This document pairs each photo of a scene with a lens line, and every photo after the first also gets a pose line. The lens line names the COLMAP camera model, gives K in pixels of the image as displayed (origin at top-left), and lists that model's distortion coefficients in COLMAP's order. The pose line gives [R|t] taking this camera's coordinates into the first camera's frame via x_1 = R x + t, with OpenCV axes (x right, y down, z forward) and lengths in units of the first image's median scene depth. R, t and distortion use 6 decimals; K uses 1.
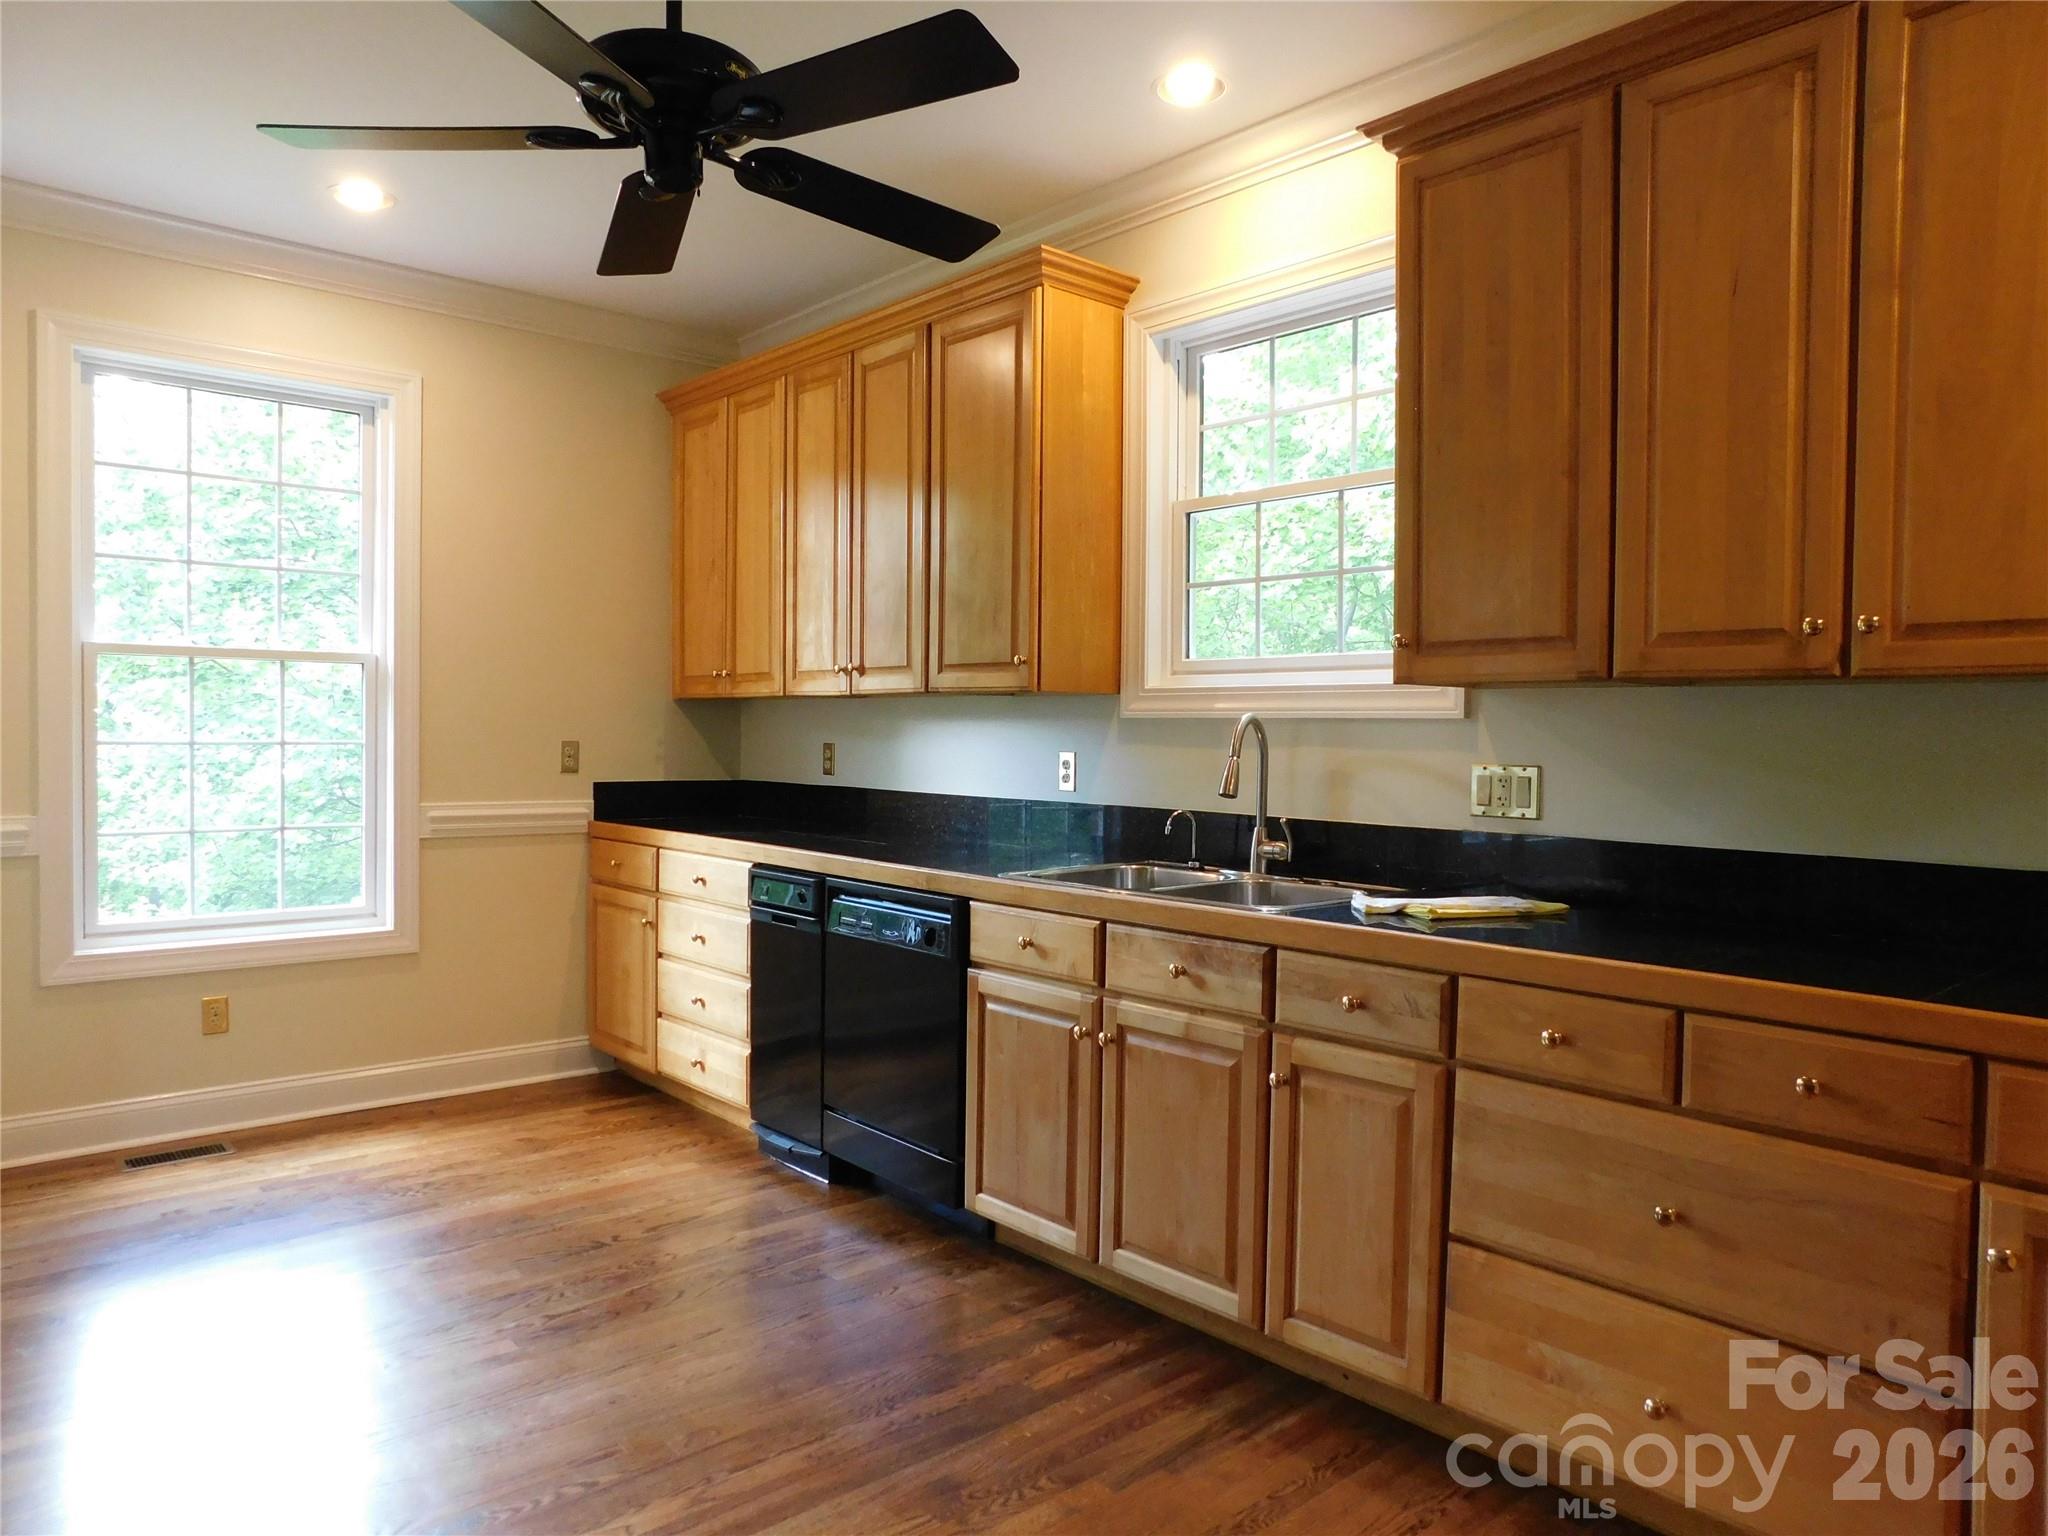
lens RADIAL K [[1356.7, 0, 1024.0], [0, 1356.7, 768.0], [0, 0, 1]] dist [-0.031136, 0.000004]
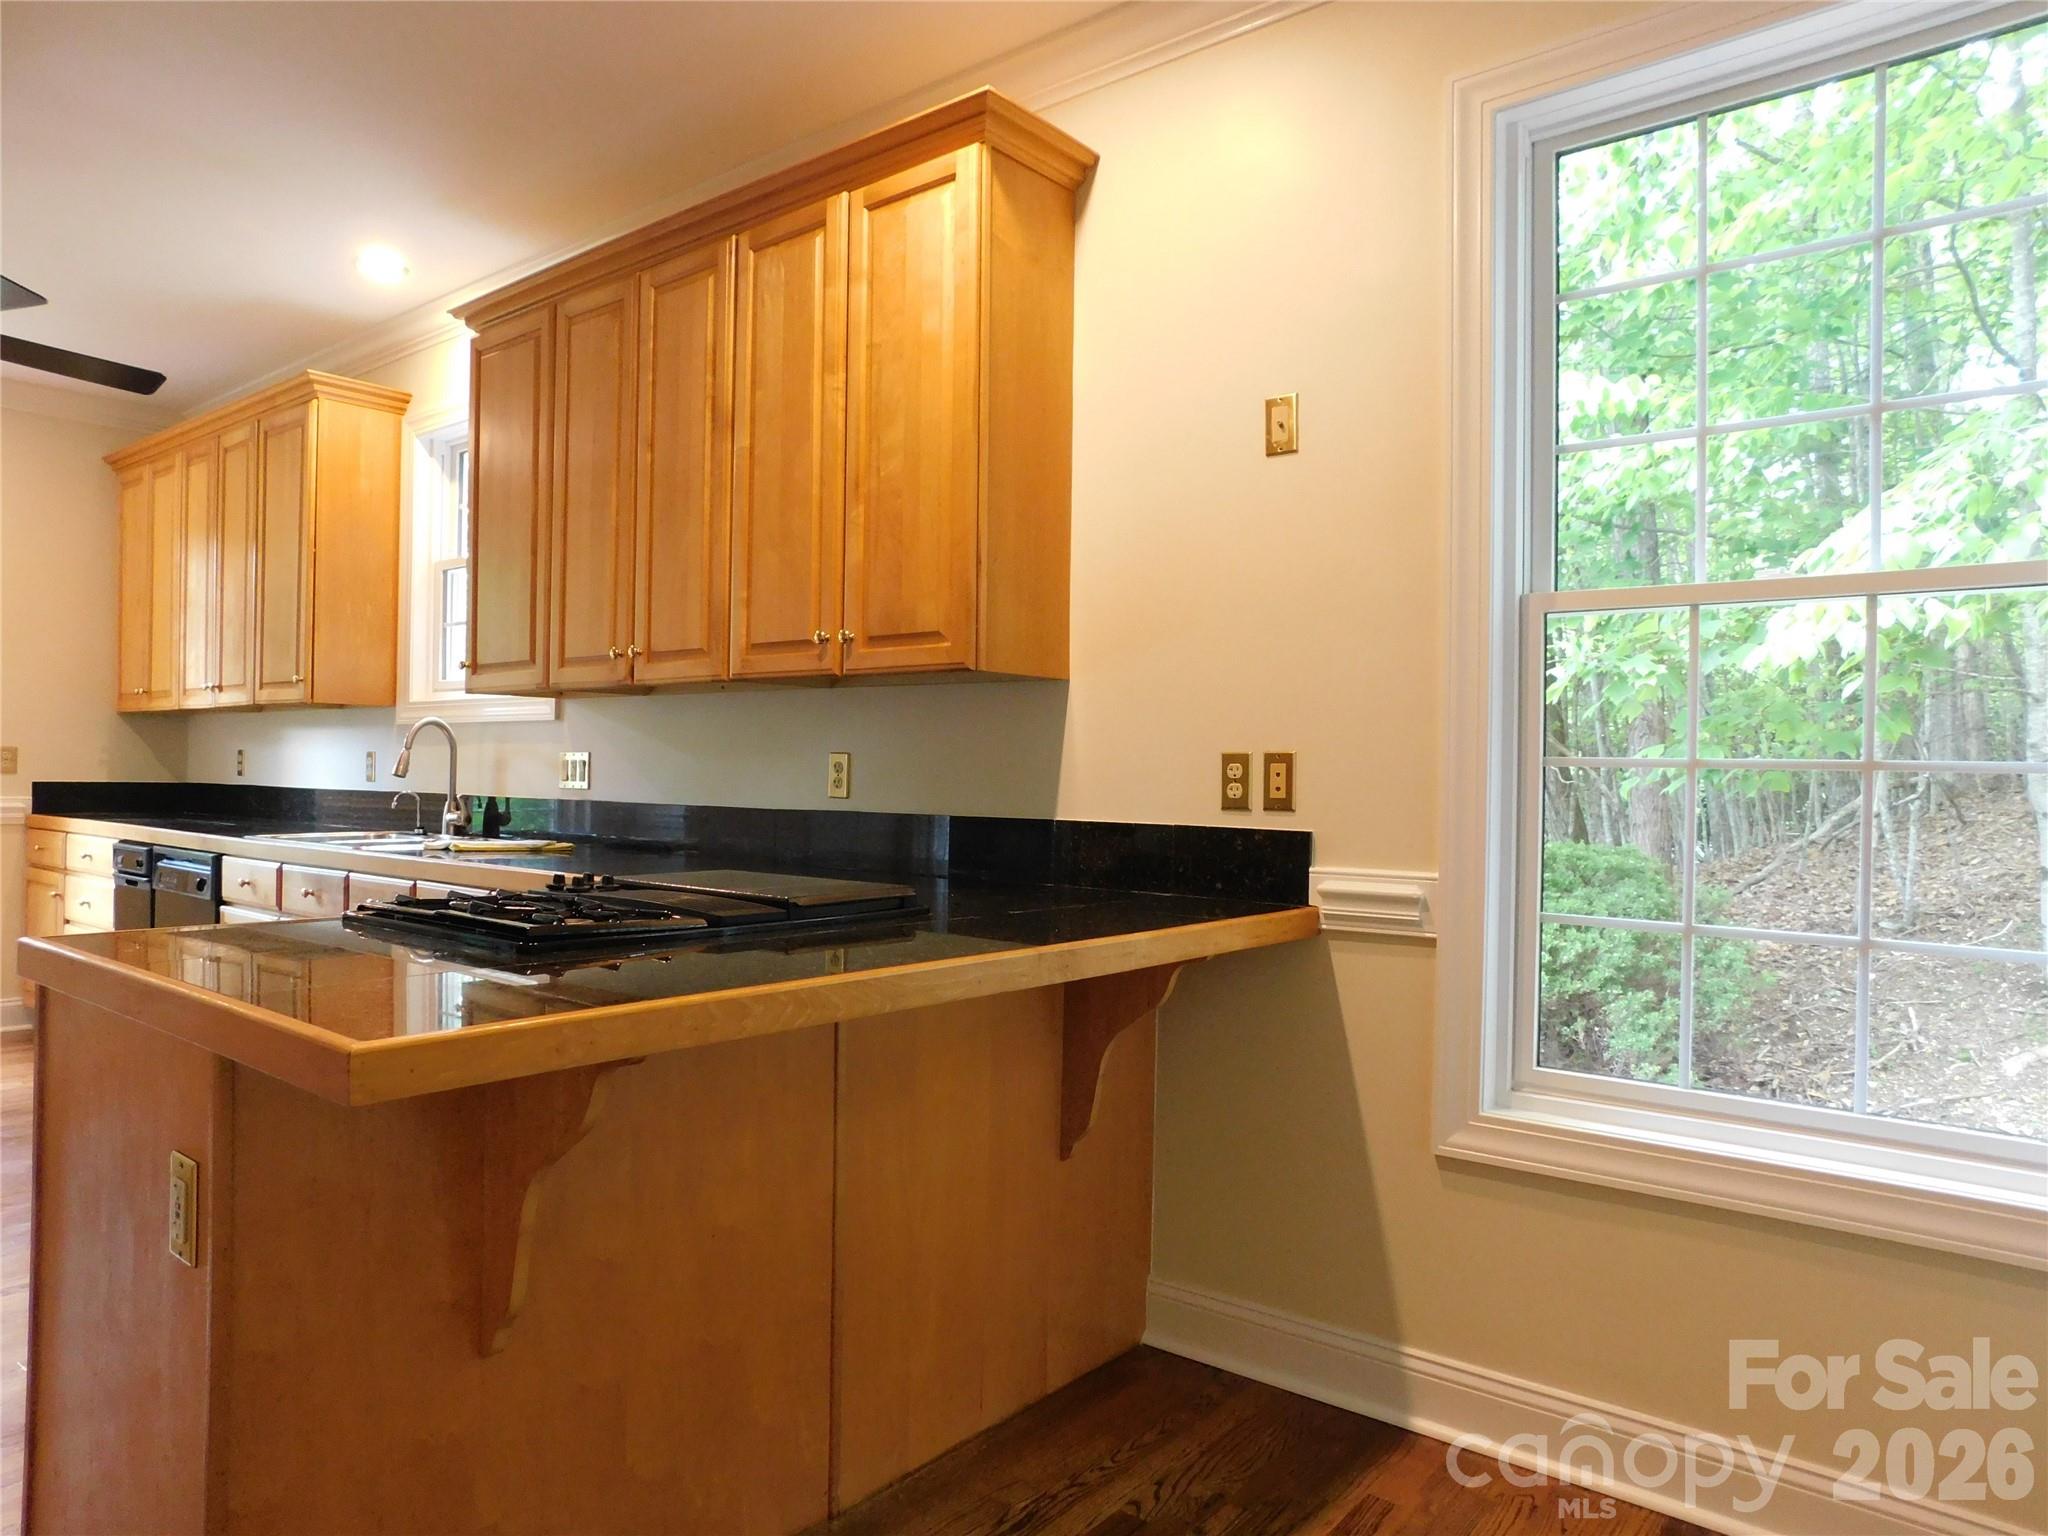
lens RADIAL K [[1371.3, 0, 1024.0], [0, 1371.3, 768.0], [0, 0, 1]] dist [-0.006142, -0.000455]
pose [[0.990744, 0.004379, 0.135676, 0.493875], [-0.000075, 0.999497, -0.031712, 0.047337], [-0.135747, 0.031409, 0.990246, -0.396769]]
